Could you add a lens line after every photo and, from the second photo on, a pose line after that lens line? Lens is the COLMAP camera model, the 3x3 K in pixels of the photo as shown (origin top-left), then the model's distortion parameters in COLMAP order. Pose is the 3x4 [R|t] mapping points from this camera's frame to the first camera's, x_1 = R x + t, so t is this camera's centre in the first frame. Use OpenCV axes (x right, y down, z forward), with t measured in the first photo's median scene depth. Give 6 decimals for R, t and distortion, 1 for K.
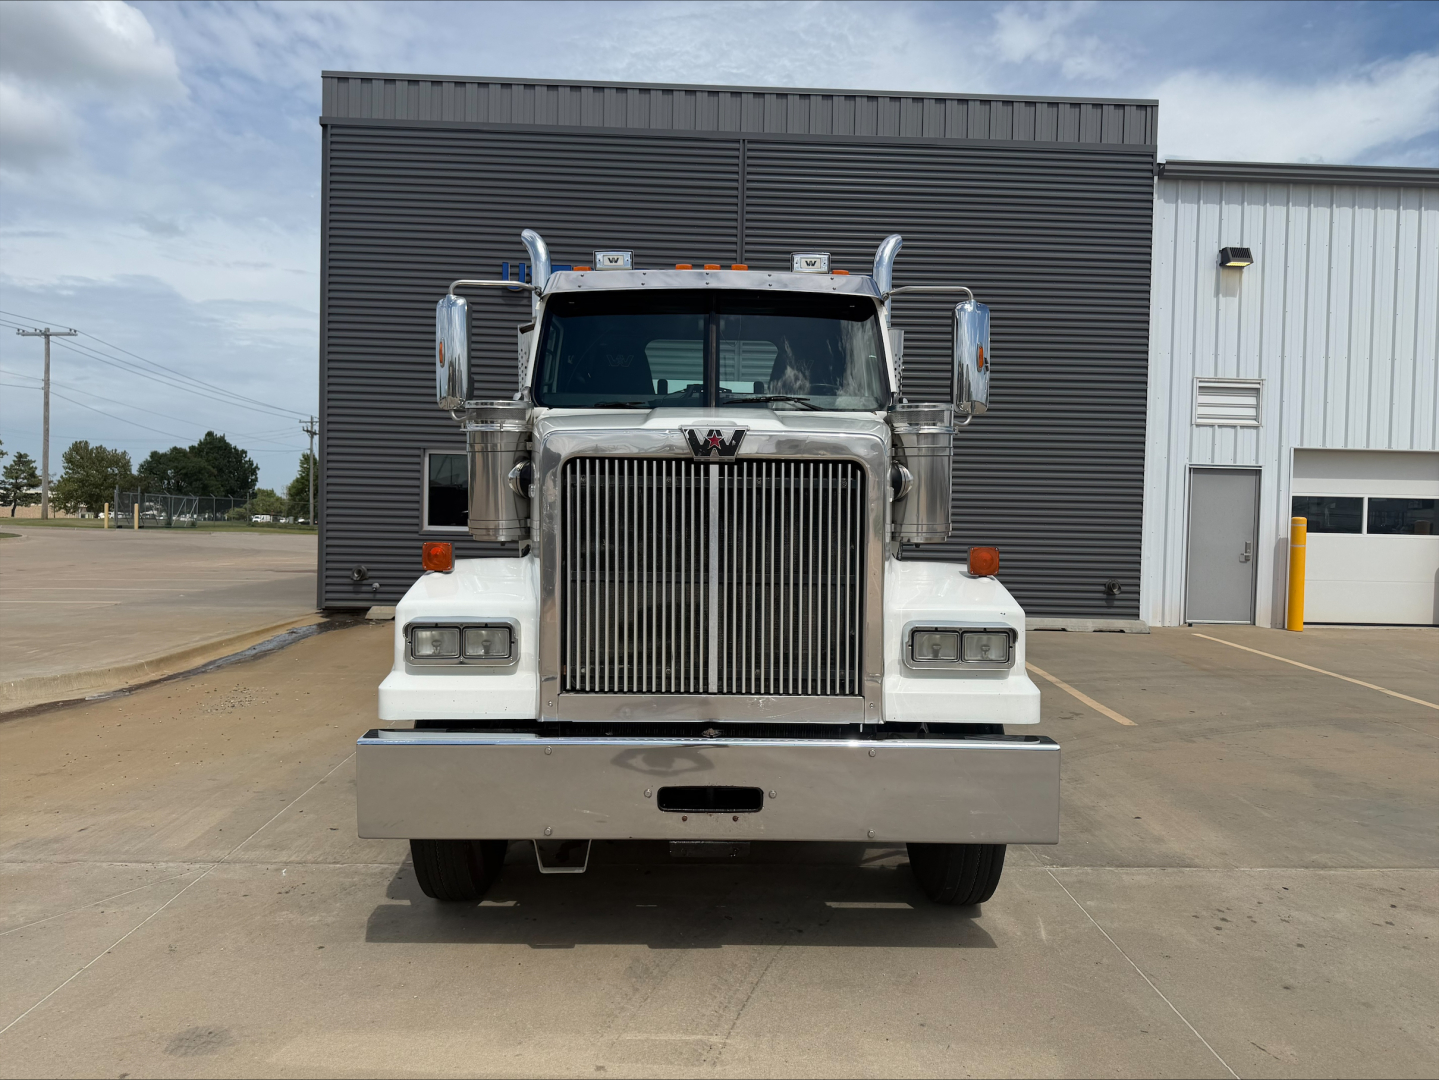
lens RADIAL K [[1027.3, 0, 719.5], [0, 1027.3, 540.0], [0, 0, 1]] dist [0.005465, -0.009836]
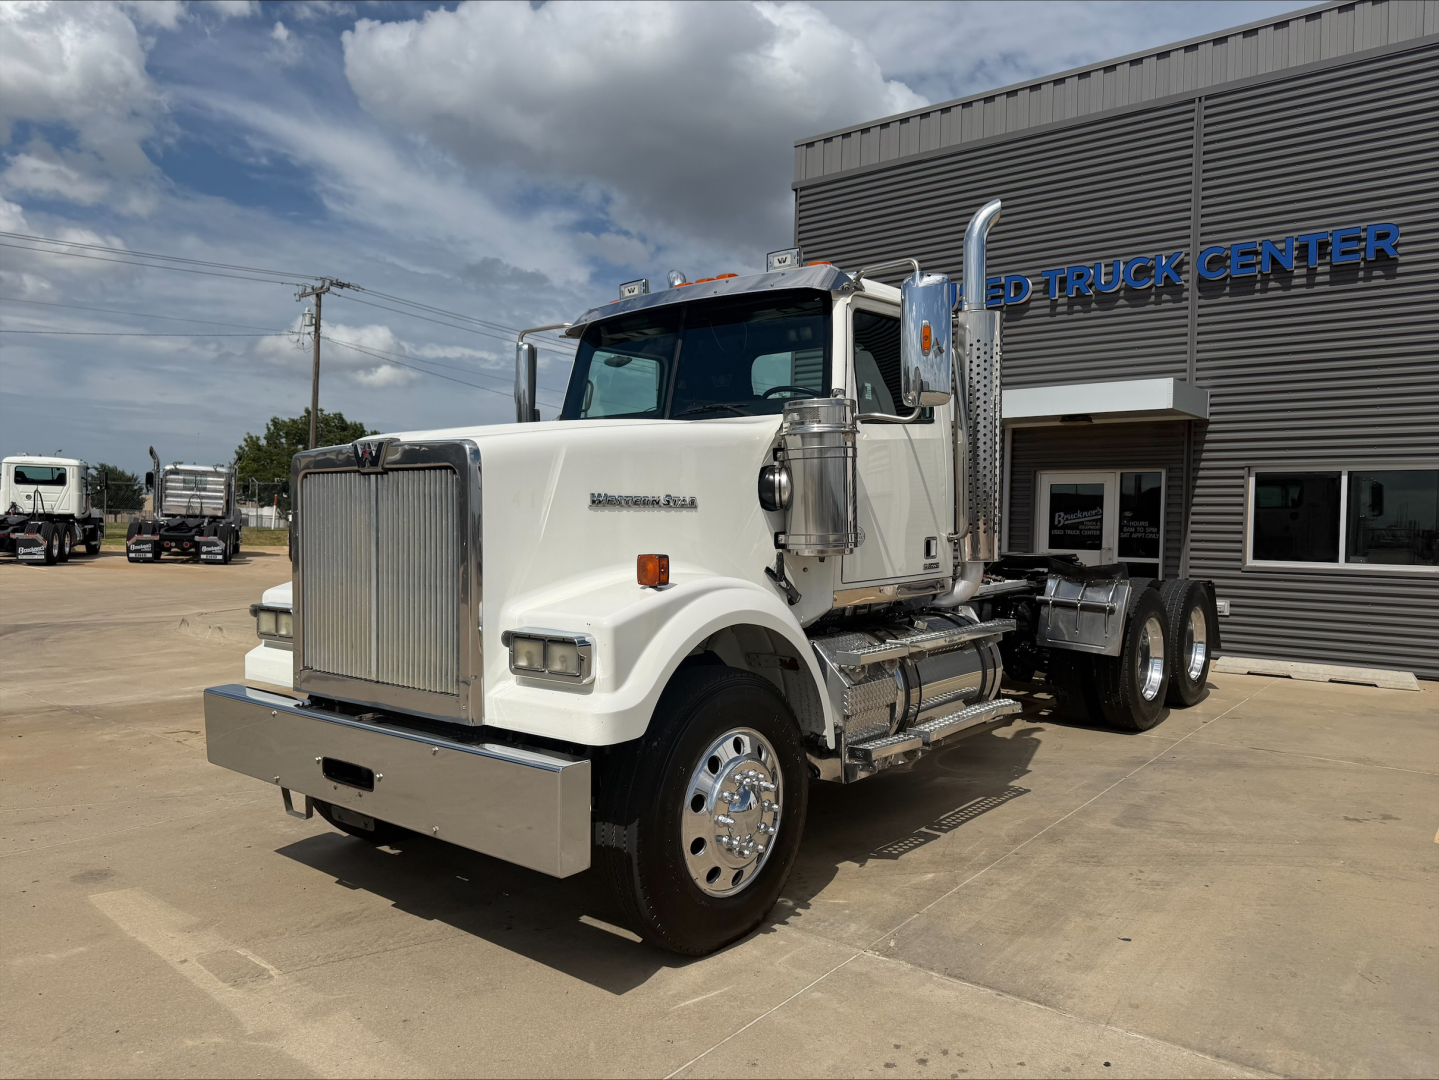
lens RADIAL K [[1027.6, 0, 715.0], [0, 1027.6, 538.0], [0, 0, 1]] dist [0.002261, -0.005655]
pose [[0.764564, 0.000831, -0.644547, 0.268882], [-0.020498, 0.999525, -0.023025, 0.003567], [0.644221, 0.030816, 0.764218, 0.101810]]
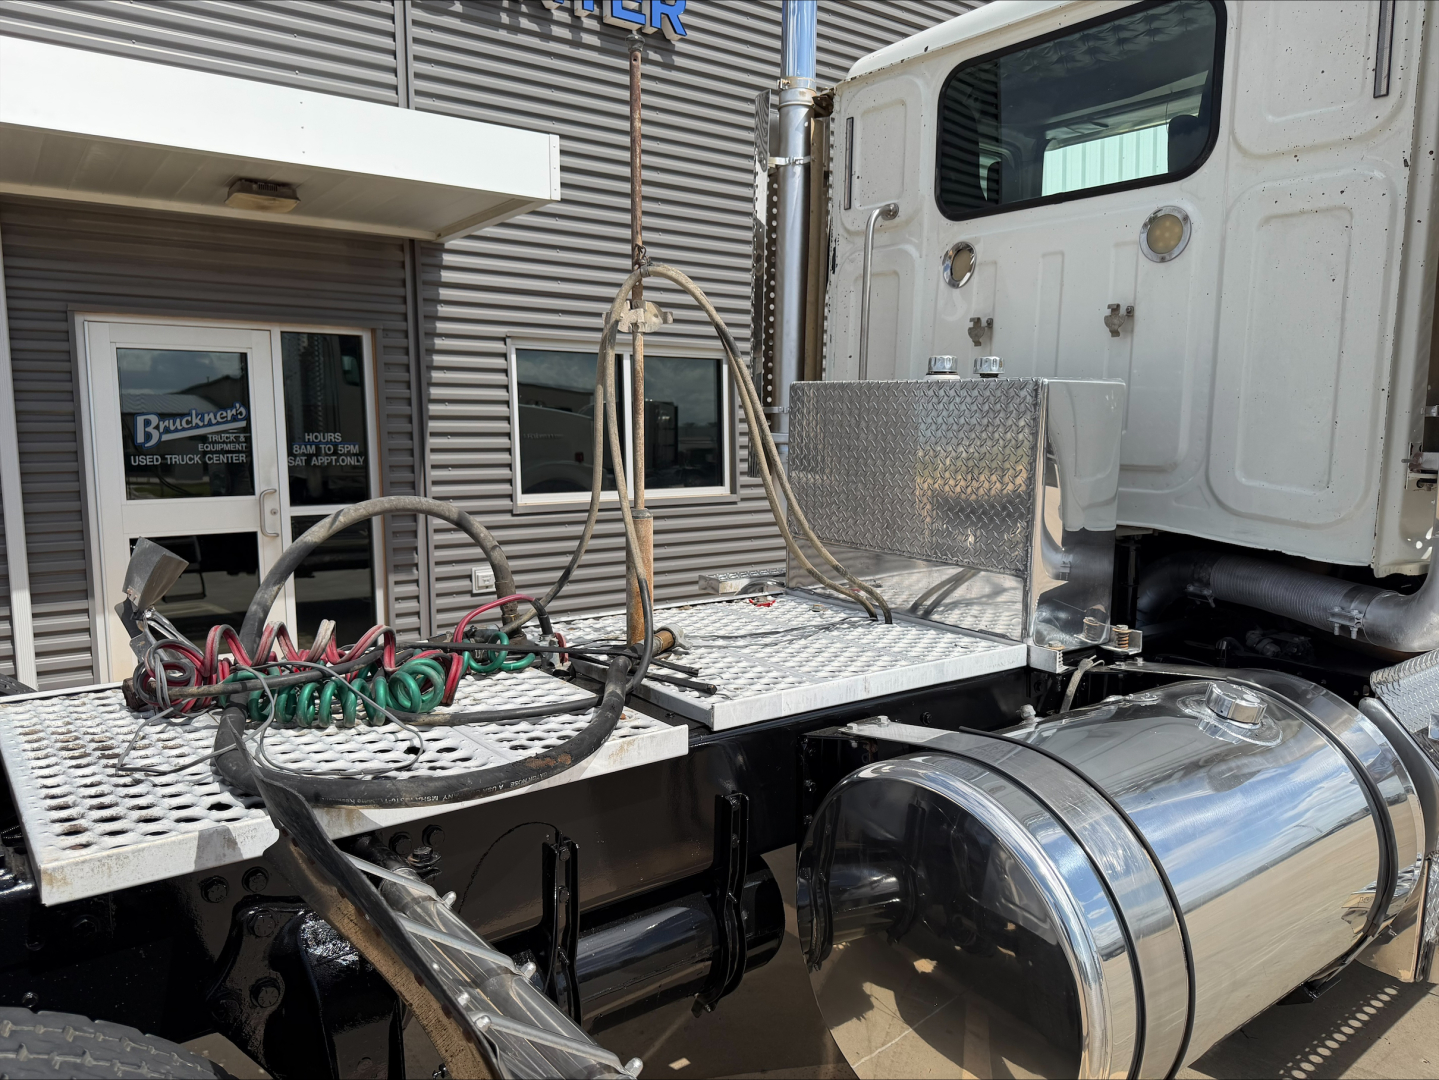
lens RADIAL K [[1032.6, 0, 715.1], [0, 1032.6, 545.9], [0, 0, 1]] dist [-0.022988, 0.004573]
pose [[0.830959, -0.084717, 0.549845, -0.133552], [0.043235, 0.995182, 0.087993, -0.021983], [-0.554651, -0.049346, 0.830619, 0.552150]]
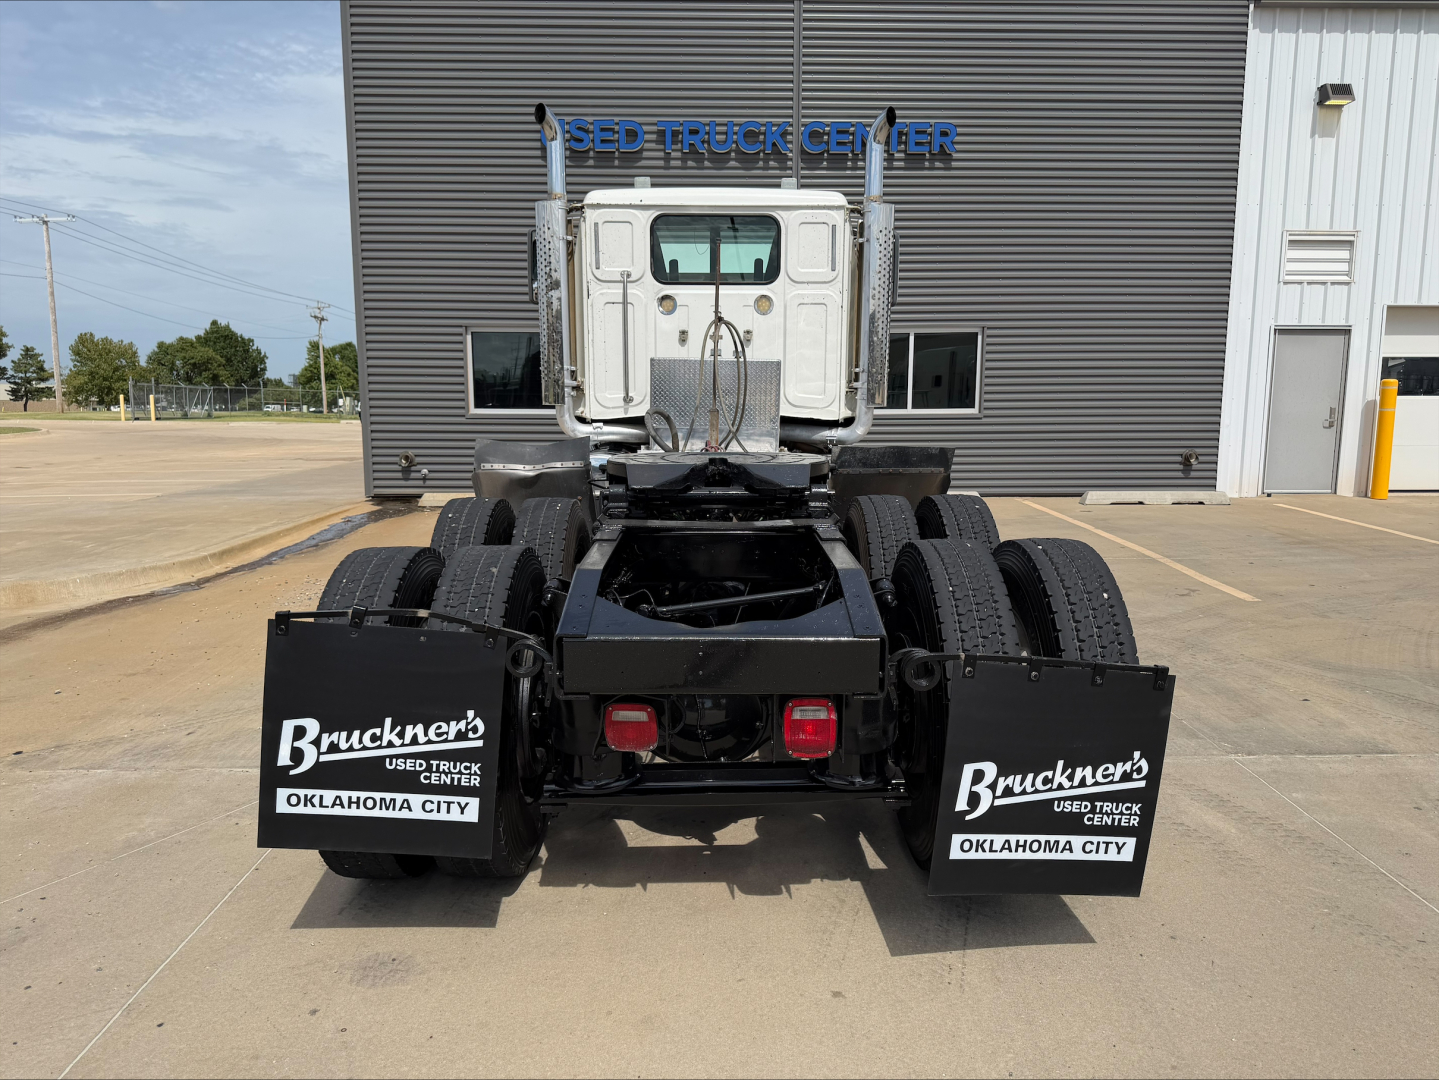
lens RADIAL K [[1024.9, 0, 718.9], [0, 1024.9, 548.0], [0, 0, 1]] dist [0.013663, -0.023242]
pose [[0.999725, -0.019291, -0.013325, -0.045627], [0.020782, 0.992230, 0.122669, 0.003208], [0.010855, -0.122912, 0.992358, 0.035478]]
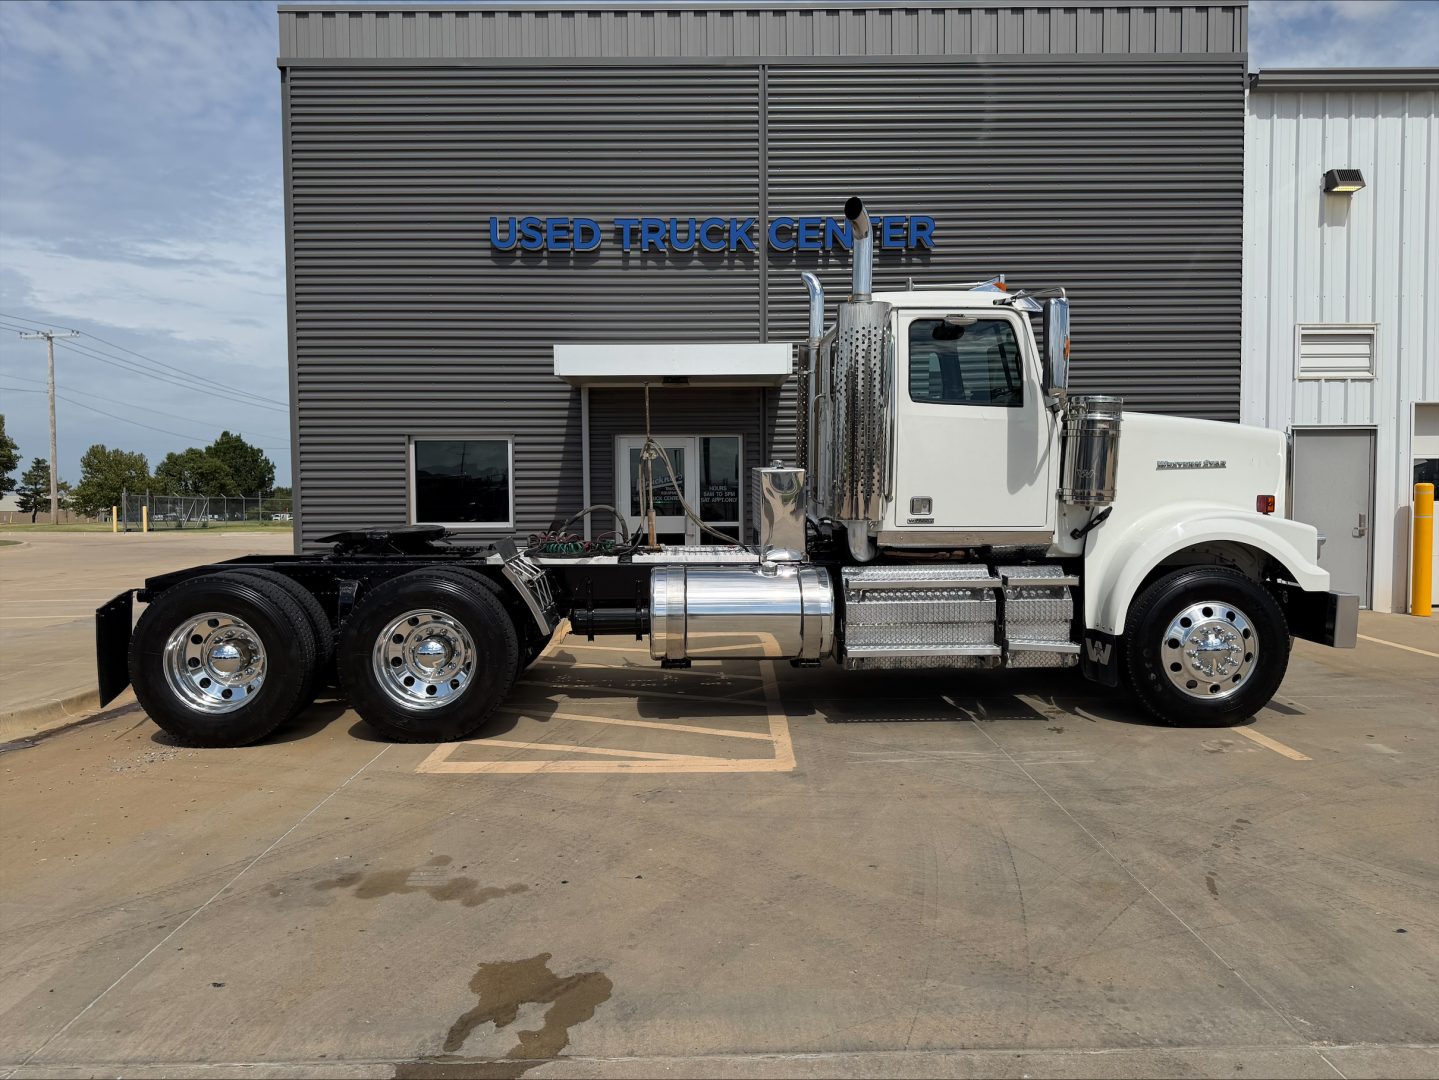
lens RADIAL K [[1017.2, 0, 709.6], [0, 1017.2, 549.1], [0, 0, 1]] dist [0.037380, -0.044446]
pose [[0.999227, -0.028398, -0.027178, -0.009851], [0.029023, 0.999316, 0.022899, -0.004331], [0.026510, -0.023670, 0.999368, 0.131076]]
